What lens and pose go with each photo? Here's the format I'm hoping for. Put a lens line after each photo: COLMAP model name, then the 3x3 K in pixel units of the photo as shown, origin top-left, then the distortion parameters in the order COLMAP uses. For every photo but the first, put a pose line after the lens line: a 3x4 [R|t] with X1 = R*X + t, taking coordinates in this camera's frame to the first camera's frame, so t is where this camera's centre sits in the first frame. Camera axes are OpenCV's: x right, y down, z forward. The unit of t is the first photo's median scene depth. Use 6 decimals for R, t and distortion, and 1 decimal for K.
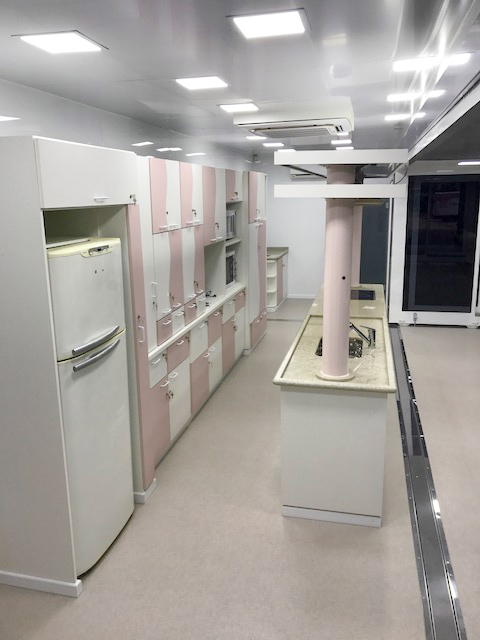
lens RADIAL K [[527.7, 0, 240.0], [0, 527.7, 320.0], [0, 0, 1]] dist [0.061618, -0.006319]
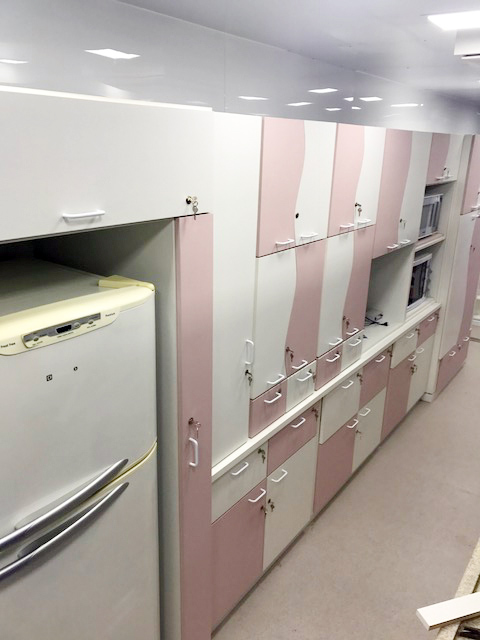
lens RADIAL K [[529.5, 0, 242.9], [0, 529.5, 314.4], [0, 0, 1]] dist [0.037995, -0.010521]
pose [[0.925324, 0.152466, -0.347174, 0.017890], [-0.125306, 0.987114, 0.099524, -0.110919], [0.357874, -0.048589, 0.932505, 0.332562]]
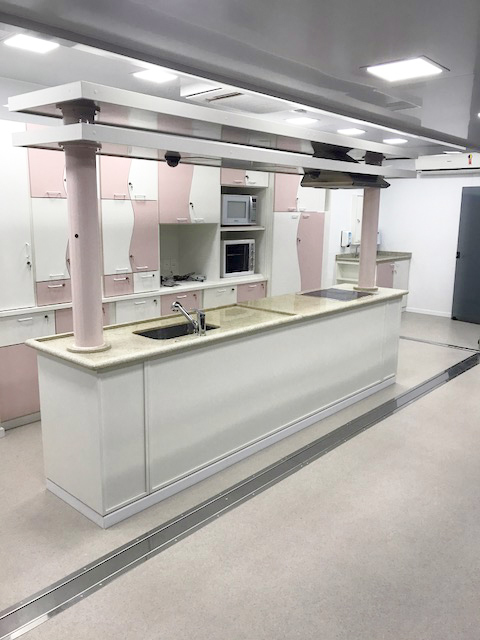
lens RADIAL K [[529.5, 0, 242.9], [0, 529.5, 314.4], [0, 0, 1]] dist [0.037995, -0.010521]
pose [[0.881798, 0.123027, -0.455298, 0.502236], [-0.139908, 0.990159, -0.003413, 0.007762], [0.450397, 0.066710, 0.890333, 0.191259]]
